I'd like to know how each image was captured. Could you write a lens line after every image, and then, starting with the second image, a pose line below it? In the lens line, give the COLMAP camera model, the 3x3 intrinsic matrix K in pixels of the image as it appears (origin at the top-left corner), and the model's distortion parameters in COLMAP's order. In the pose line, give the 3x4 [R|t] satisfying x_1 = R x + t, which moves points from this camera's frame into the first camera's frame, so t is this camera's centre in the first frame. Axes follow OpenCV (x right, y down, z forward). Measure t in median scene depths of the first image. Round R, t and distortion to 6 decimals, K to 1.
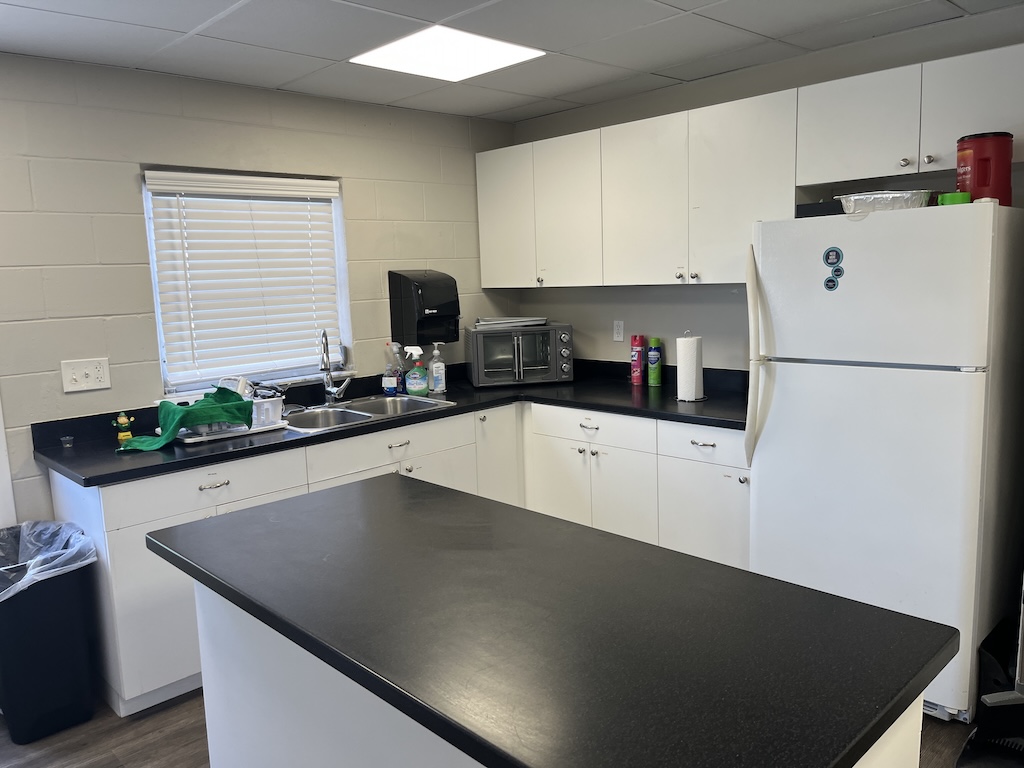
lens RADIAL K [[776.0, 0, 508.1], [0, 776.0, 387.4], [0, 0, 1]] dist [0.079967, -0.117856]
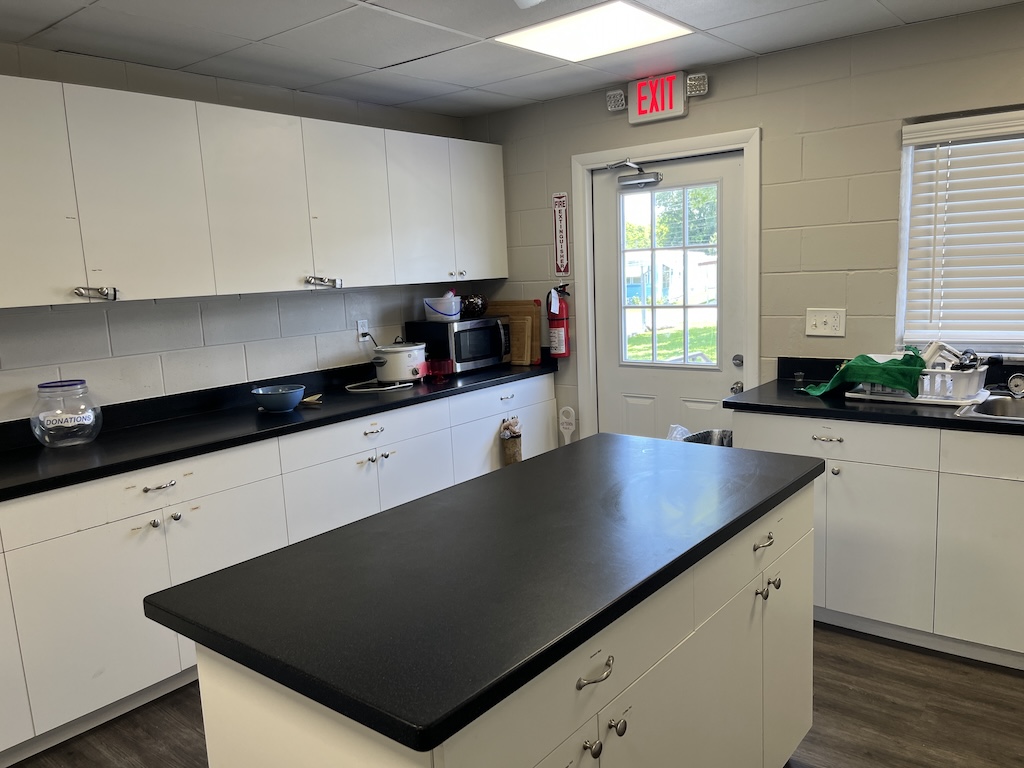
lens RADIAL K [[776.0, 0, 508.1], [0, 776.0, 387.4], [0, 0, 1]] dist [0.079967, -0.117856]
pose [[0.116273, 0.183321, -0.976153, 0.526292], [-0.103607, 0.979696, 0.171645, -0.069810], [0.987799, 0.081178, 0.132905, 0.399579]]
